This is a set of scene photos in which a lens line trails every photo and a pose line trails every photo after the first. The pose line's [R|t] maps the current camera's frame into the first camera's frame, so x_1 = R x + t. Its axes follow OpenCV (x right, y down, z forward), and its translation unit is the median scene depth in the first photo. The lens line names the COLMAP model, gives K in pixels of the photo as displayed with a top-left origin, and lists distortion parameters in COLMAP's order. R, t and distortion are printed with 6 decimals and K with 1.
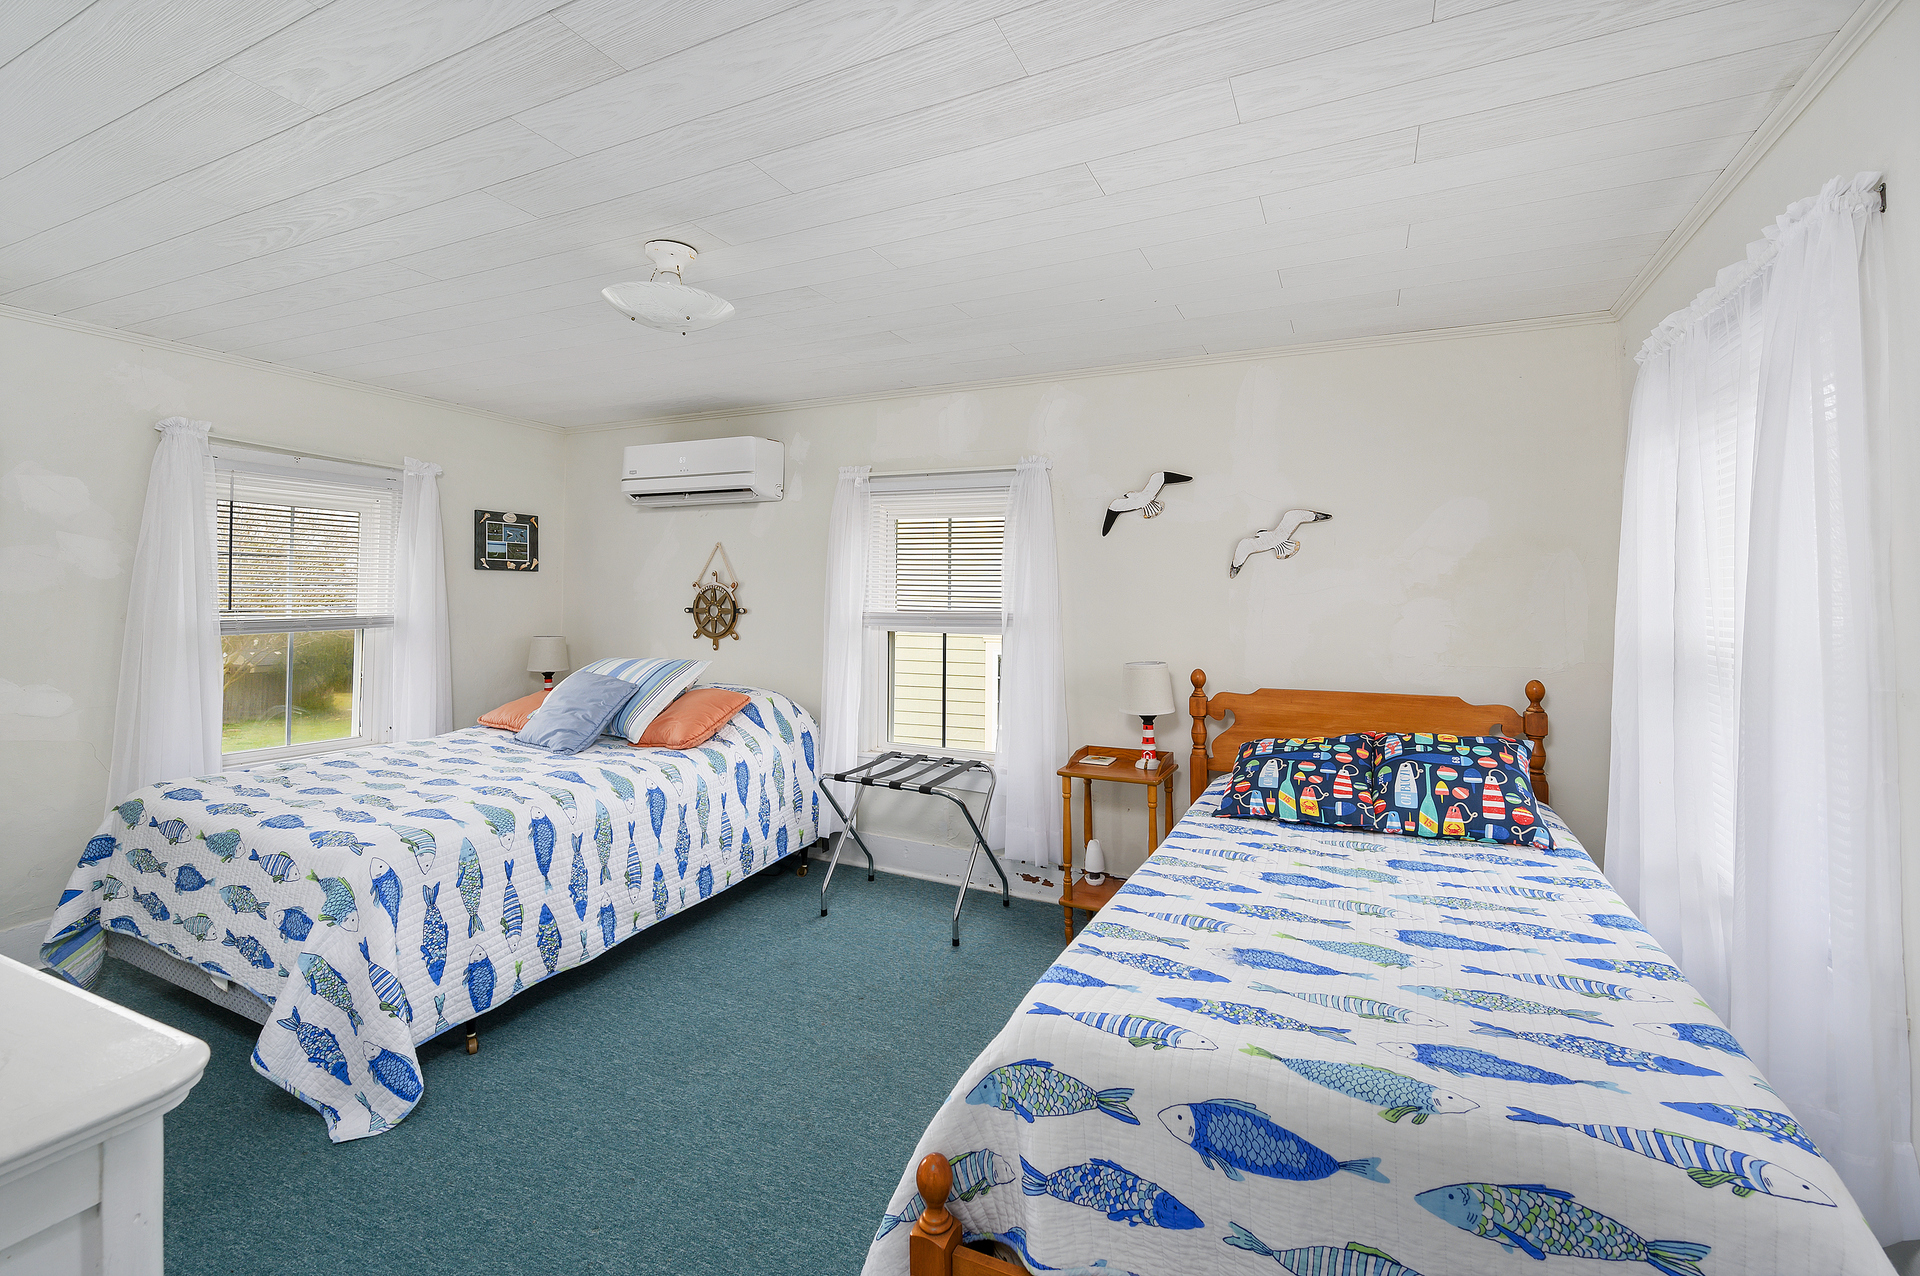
lens RADIAL K [[841.4, 0, 960.4], [0, 841.4, 612.5], [0, 0, 1]] dist [0.002873, 0.000489]
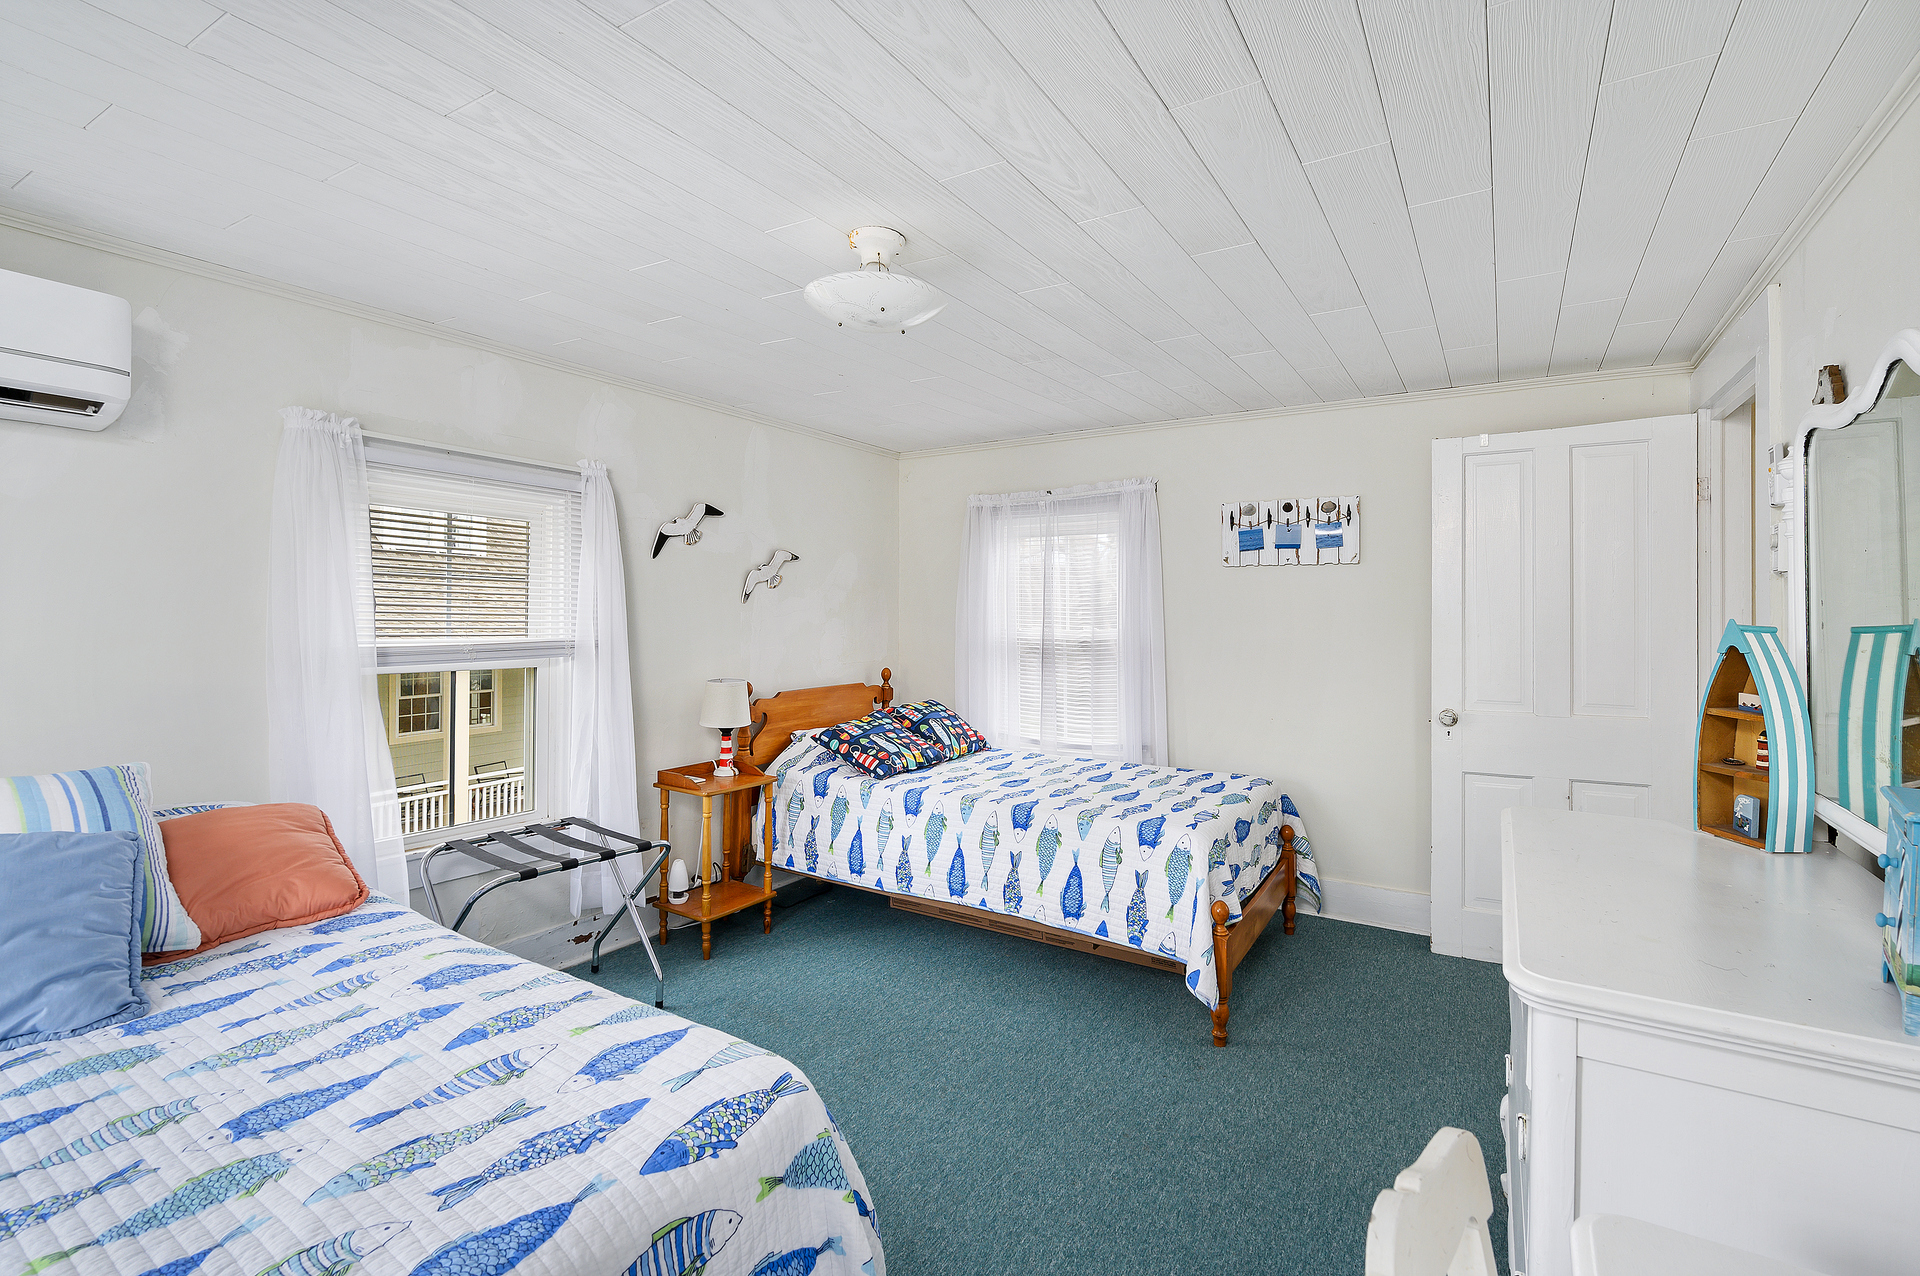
lens RADIAL K [[906.8, 0, 954.9], [0, 906.8, 601.5], [0, 0, 1]] dist [-0.002363, -0.000454]
pose [[0.079669, 0.002316, 0.996819, -0.891552], [0.004759, 0.999985, -0.002703, -0.036102], [-0.996810, 0.004959, 0.079657, 0.576077]]
